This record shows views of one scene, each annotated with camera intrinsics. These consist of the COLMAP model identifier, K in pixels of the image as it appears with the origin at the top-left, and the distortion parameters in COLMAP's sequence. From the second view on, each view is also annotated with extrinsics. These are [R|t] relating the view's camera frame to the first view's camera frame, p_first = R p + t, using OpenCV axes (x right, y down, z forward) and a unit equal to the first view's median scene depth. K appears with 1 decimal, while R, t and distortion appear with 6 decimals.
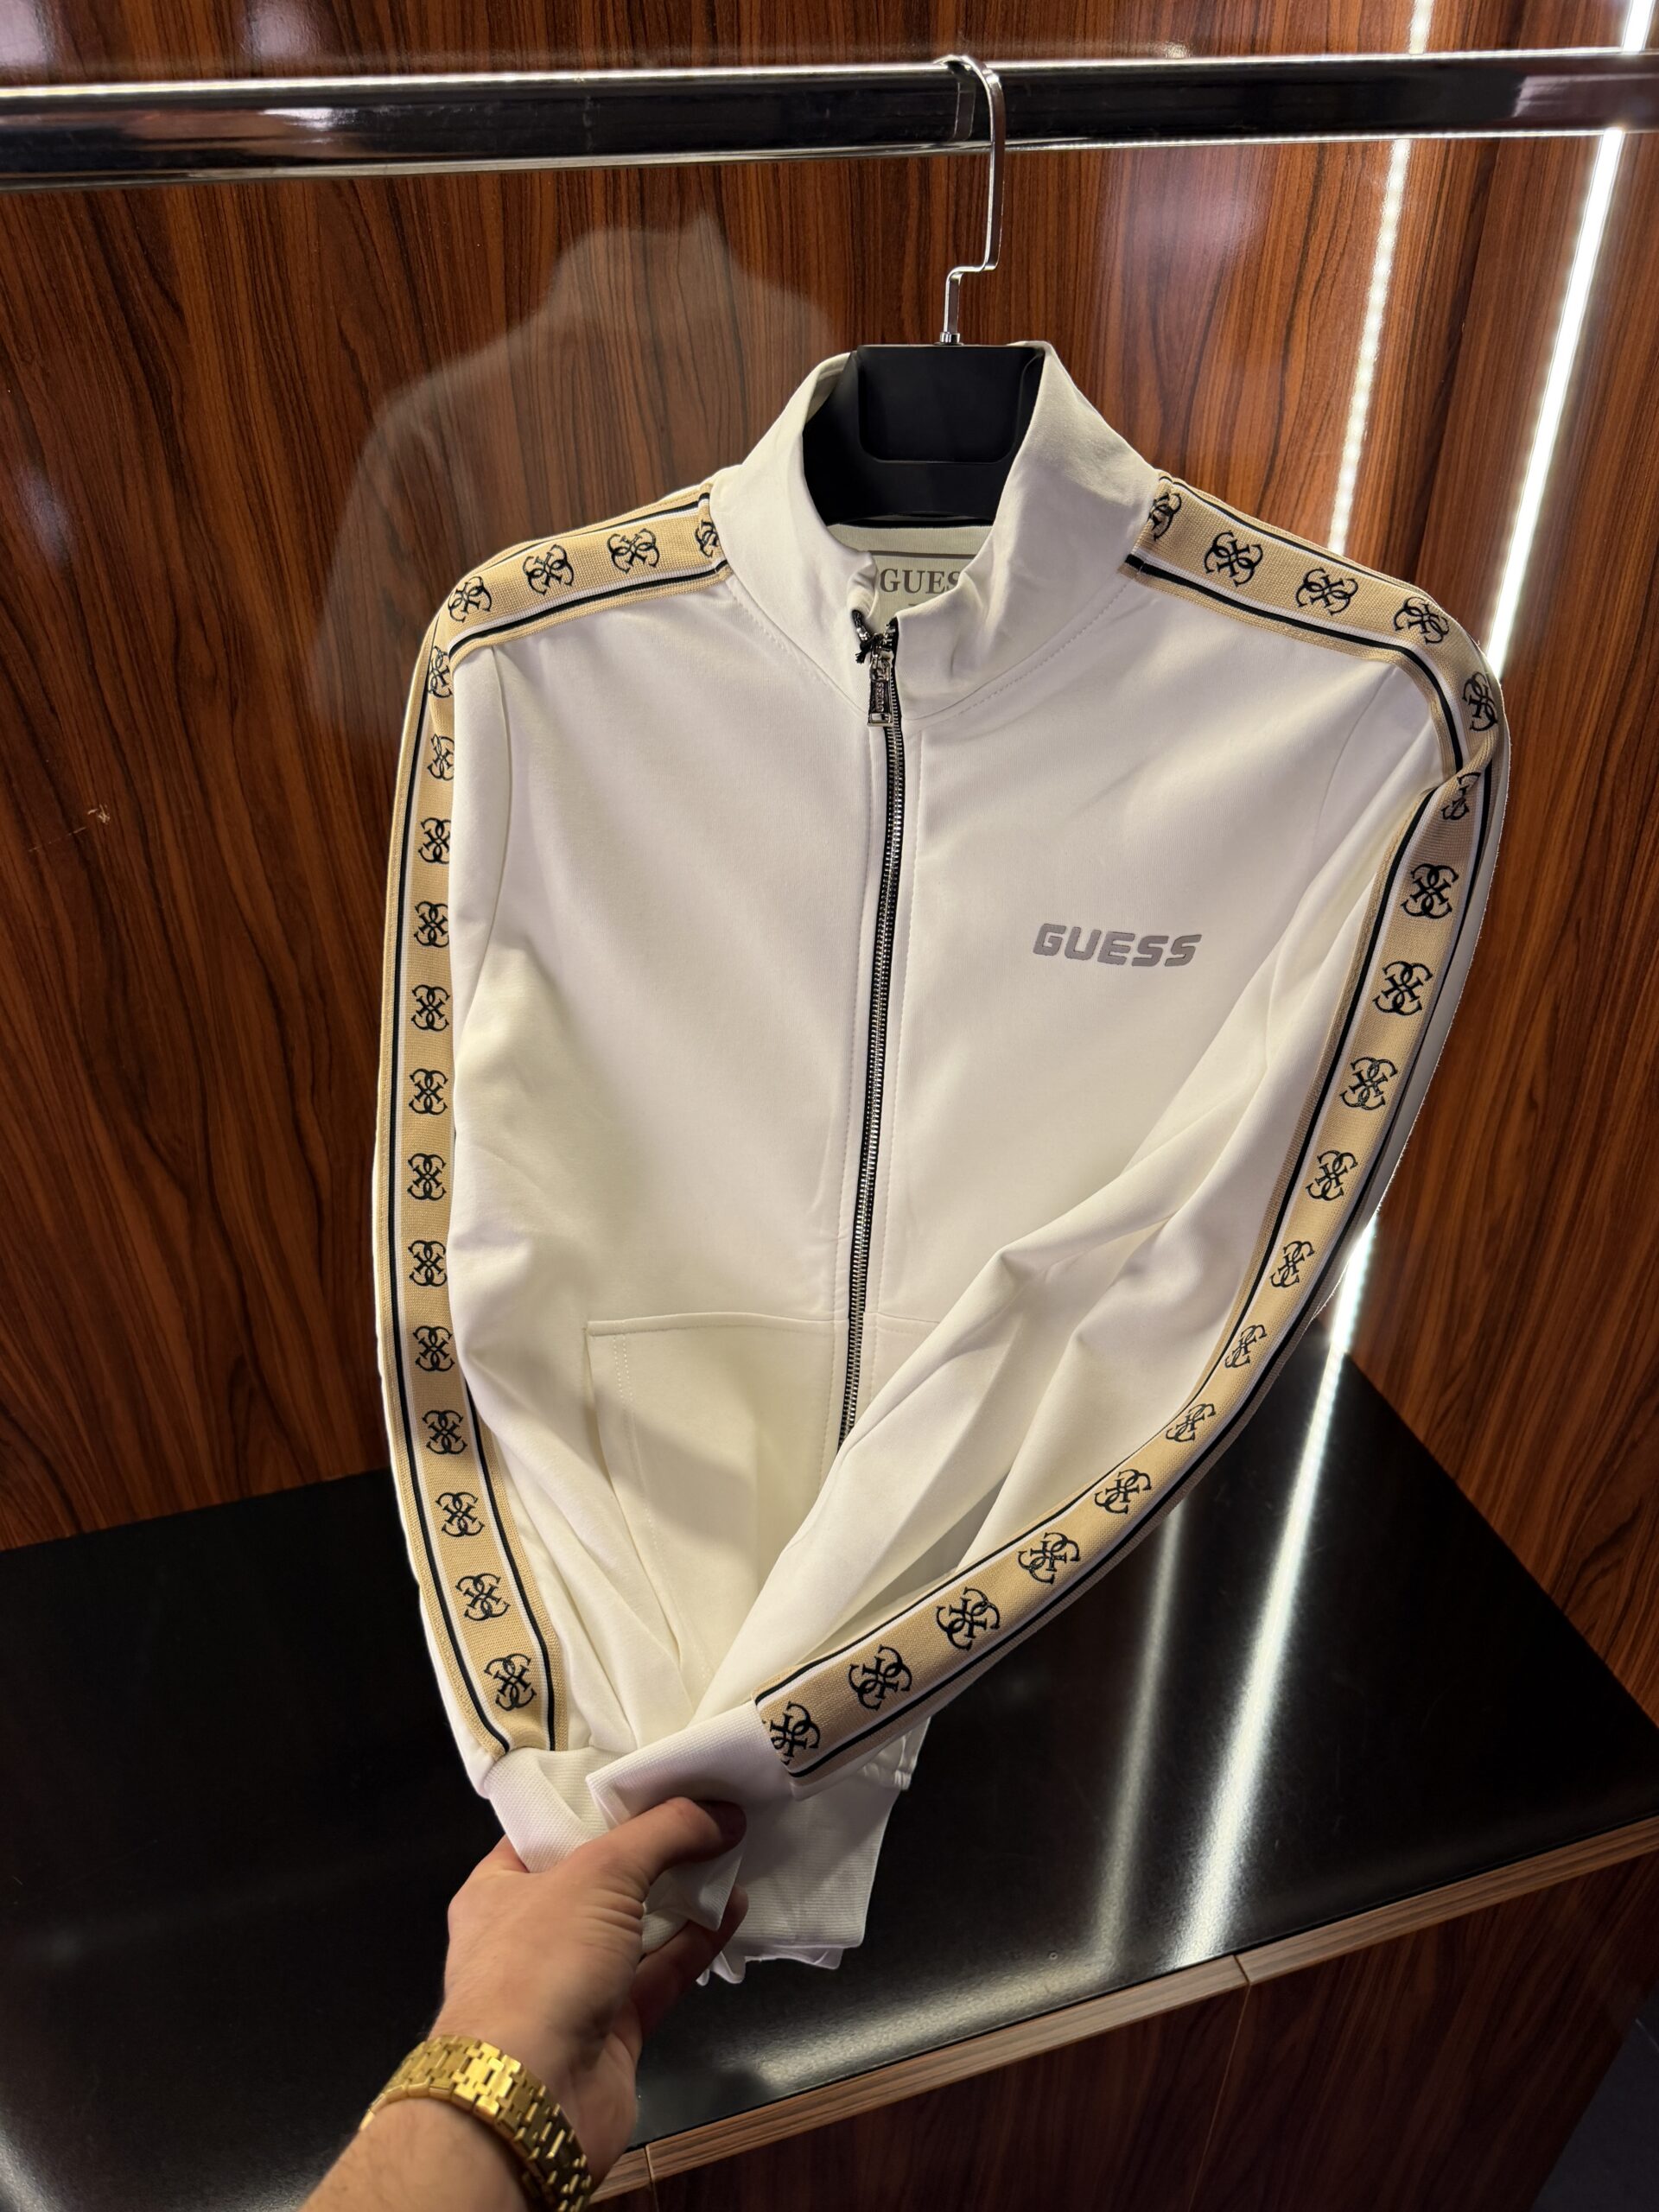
lens RADIAL K [[1611.4, 0, 822.2], [0, 1611.4, 1131.8], [0, 0, 1]] dist [0.005900, -0.023820]
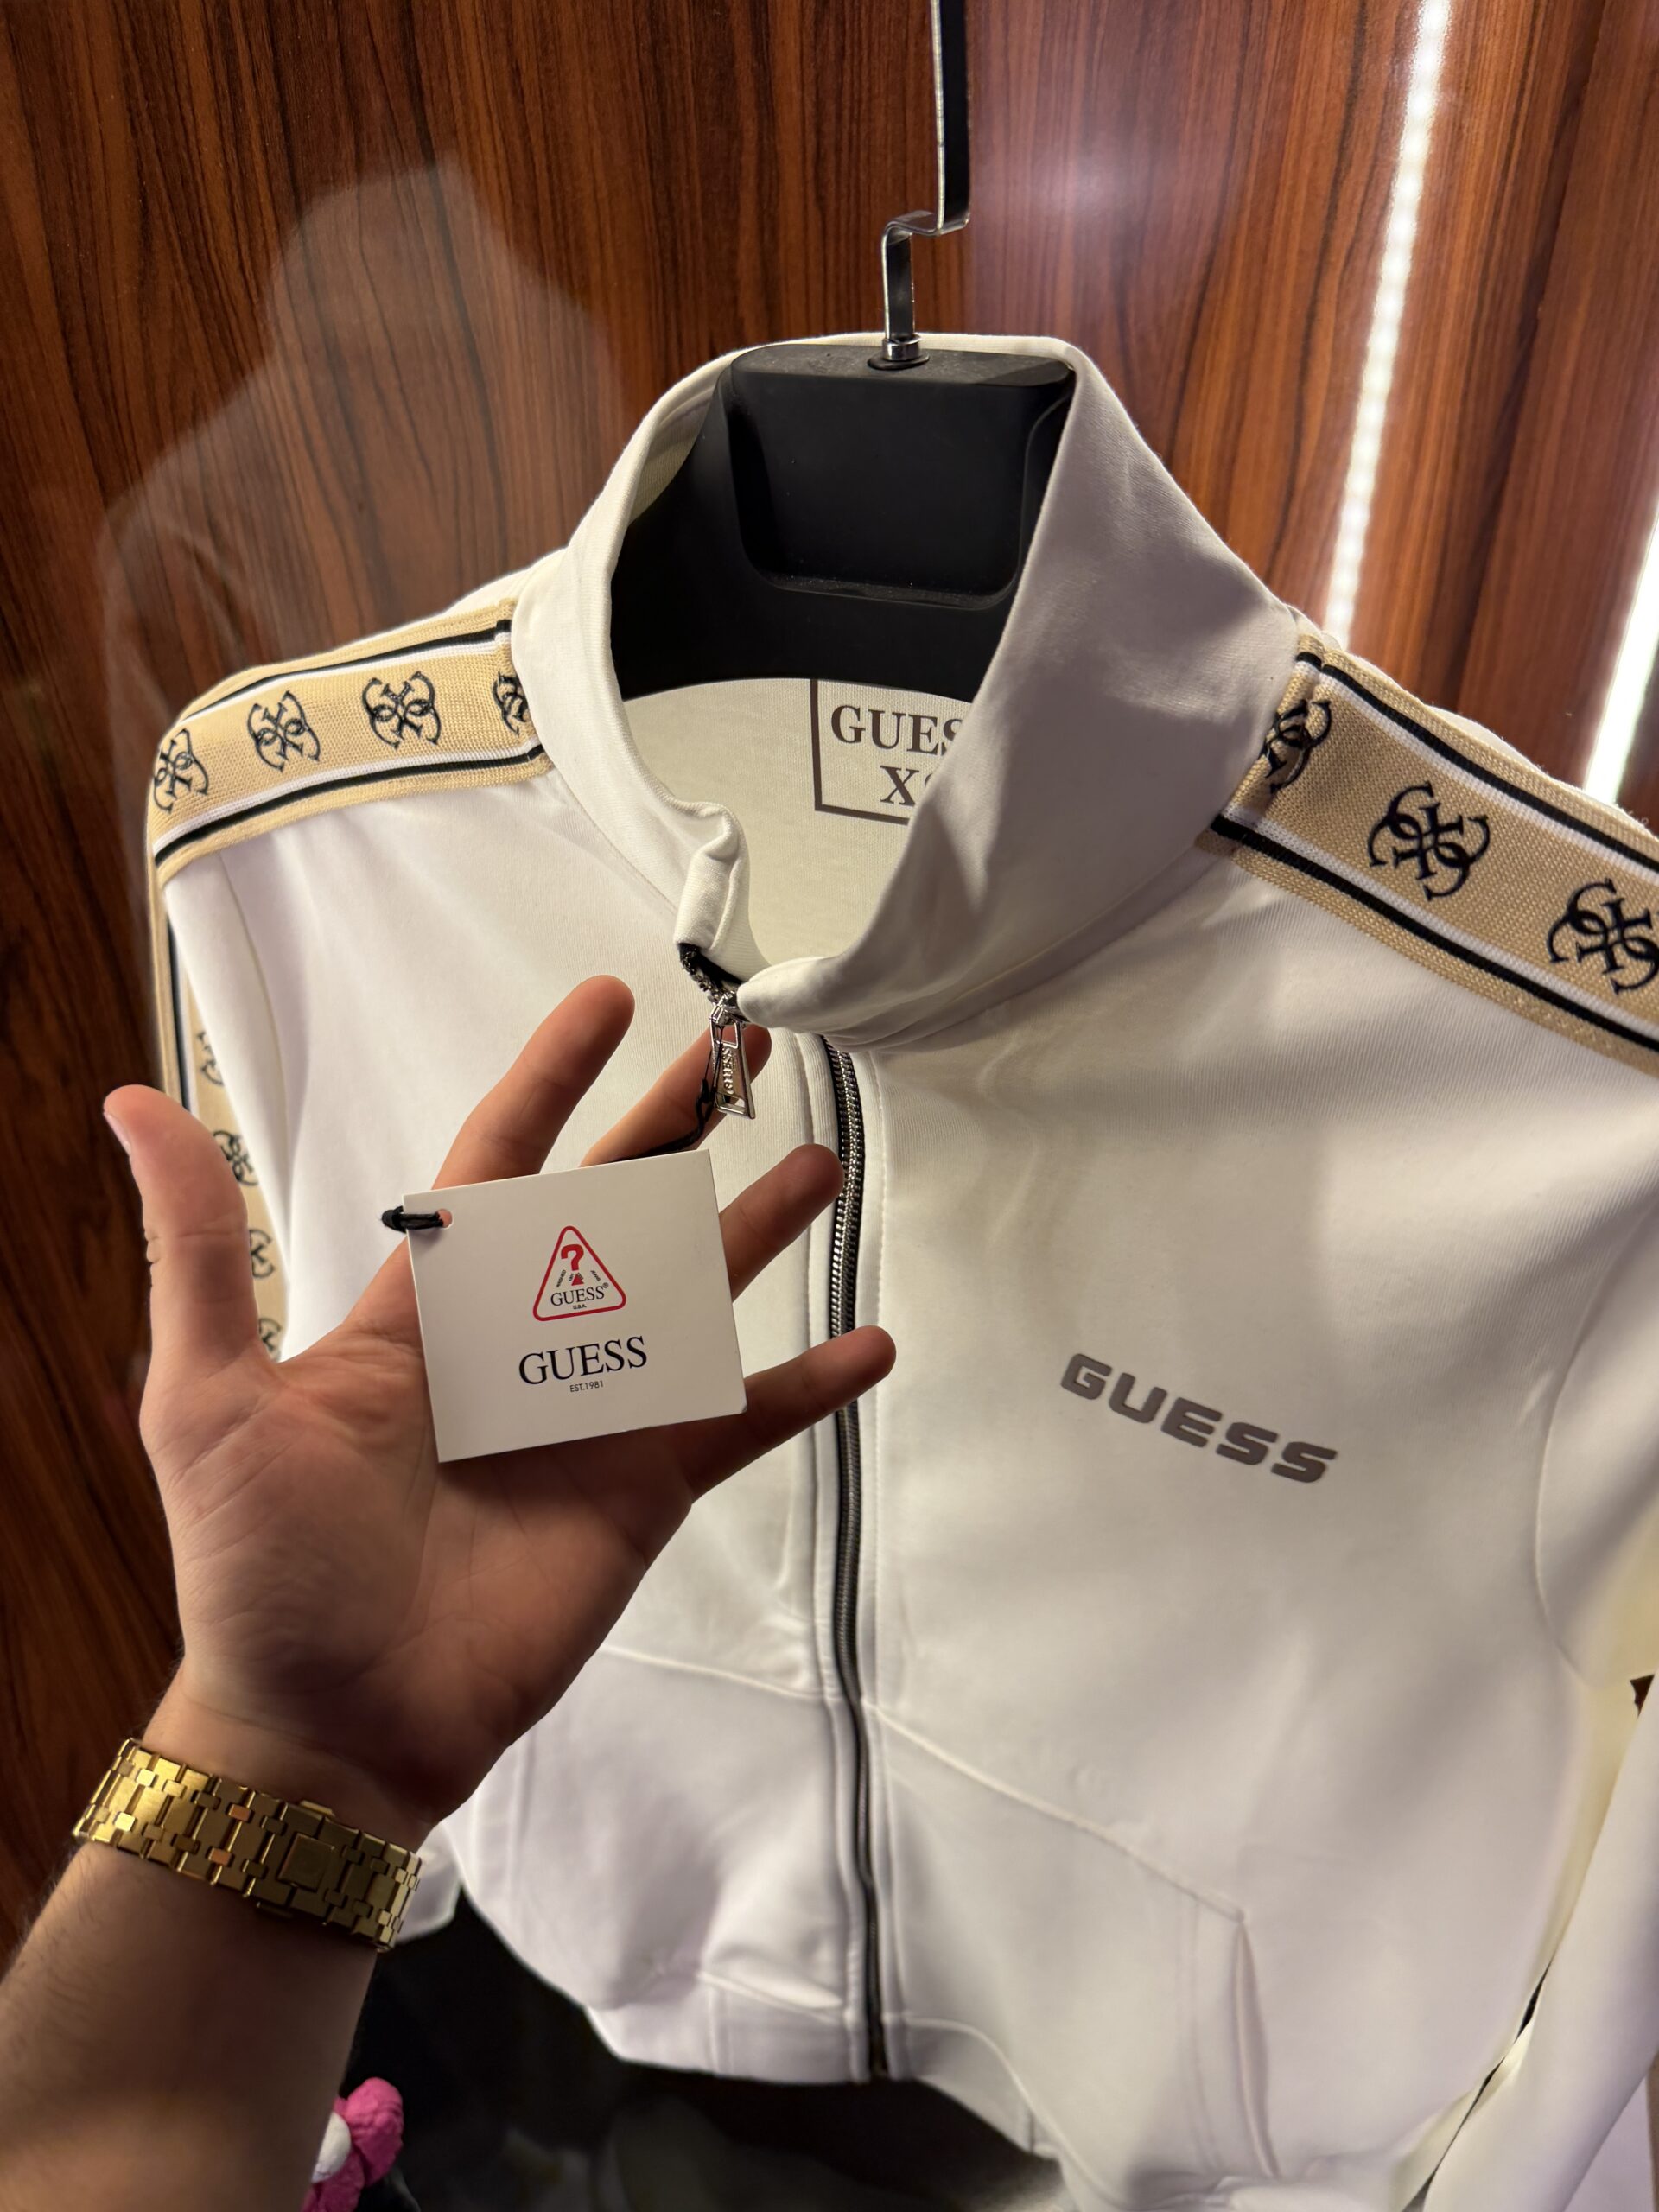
lens RADIAL K [[1611.4, 0, 827.9], [0, 1611.4, 1108.6], [0, 0, 1]] dist [0.005900, -0.023820]
pose [[0.990834, -0.075615, 0.111941, -0.009151], [0.075789, 0.997120, 0.002709, -0.190209], [-0.111824, 0.005800, 0.993711, 0.362495]]
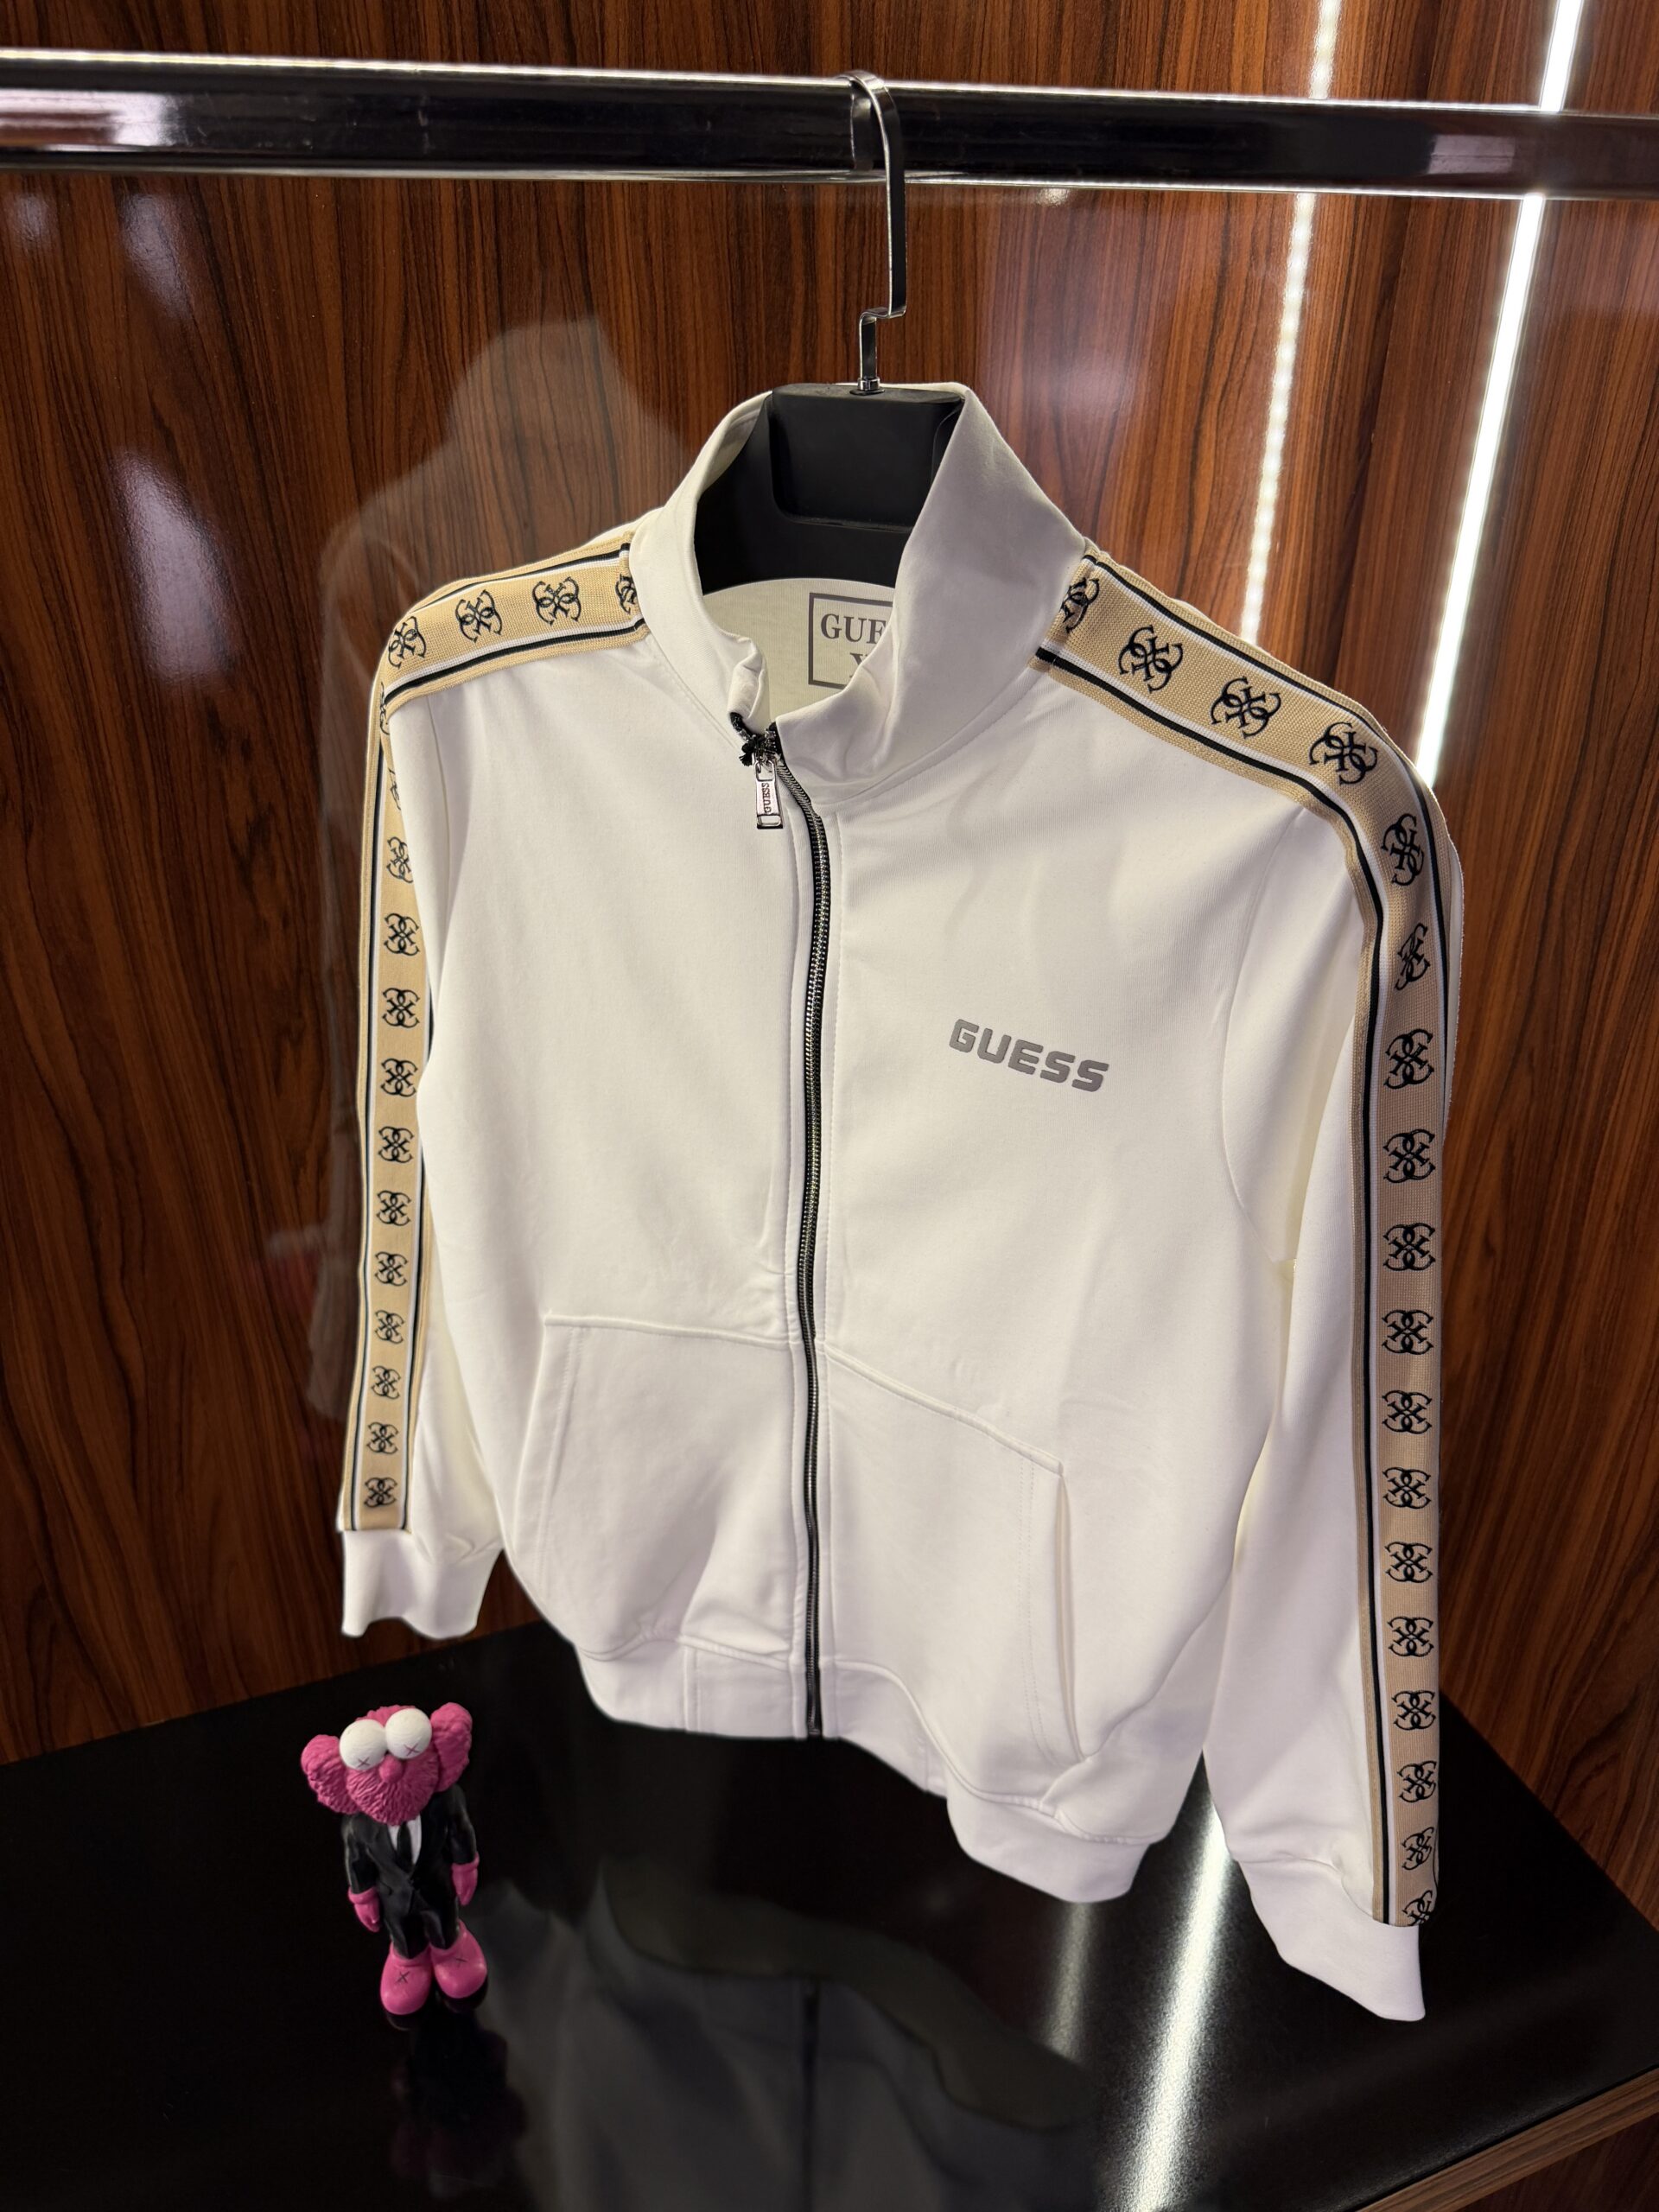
lens RADIAL K [[1611.4, 0, 832.2], [0, 1611.4, 1128.8], [0, 0, 1]] dist [0.005900, -0.023820]
pose [[0.996455, -0.020569, 0.081571, -0.008403], [0.028635, 0.994677, -0.098980, -0.006561], [-0.079101, 0.100965, 0.991740, 0.123467]]
